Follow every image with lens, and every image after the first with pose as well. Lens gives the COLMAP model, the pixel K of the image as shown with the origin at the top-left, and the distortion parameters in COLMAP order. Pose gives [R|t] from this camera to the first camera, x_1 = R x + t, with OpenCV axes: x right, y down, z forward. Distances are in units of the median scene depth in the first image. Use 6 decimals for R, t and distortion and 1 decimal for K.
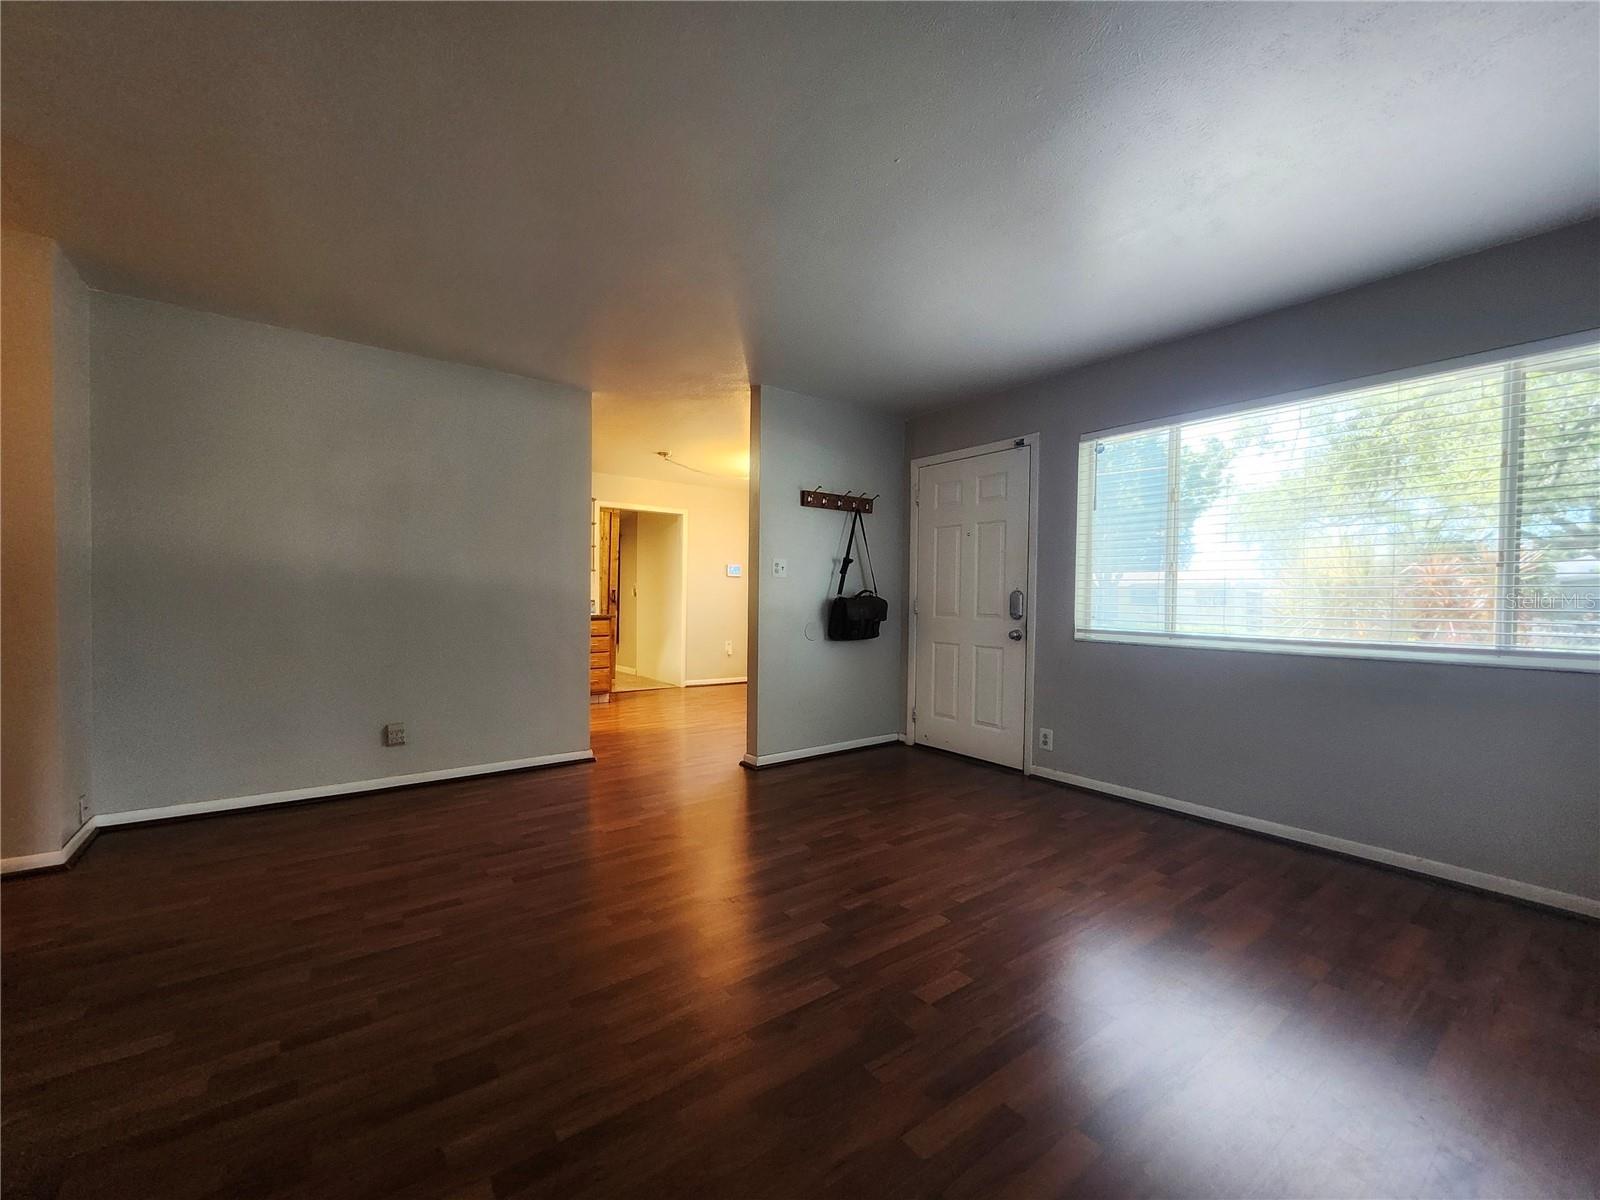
lens RADIAL K [[649.5, 0, 794.2], [0, 649.5, 595.5], [0, 0, 1]] dist [-0.007117, -0.000609]
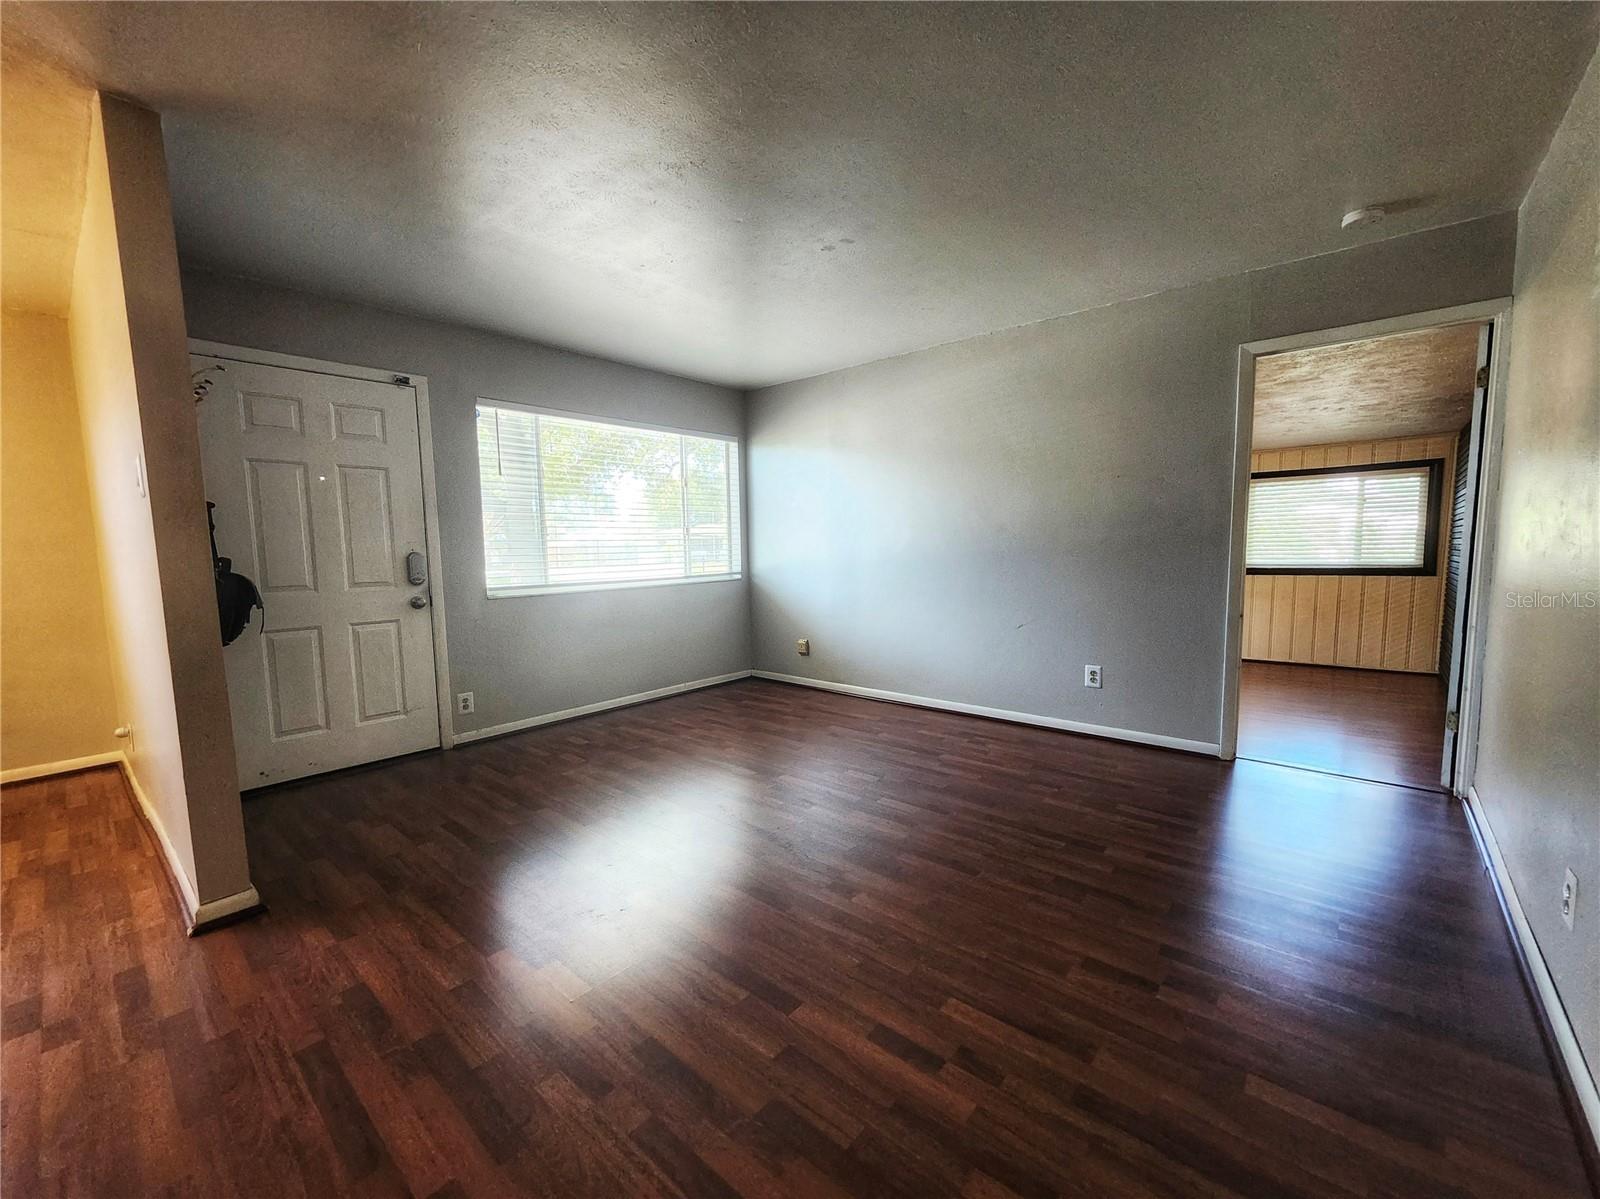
lens RADIAL K [[649.5, 0, 793.1], [0, 649.5, 607.0], [0, 0, 1]] dist [-0.007117, -0.000609]
pose [[-0.210064, -0.108978, 0.971595, -0.678745], [0.011492, 0.993424, 0.113911, -0.031035], [-0.977620, 0.035094, -0.207430, 0.738329]]
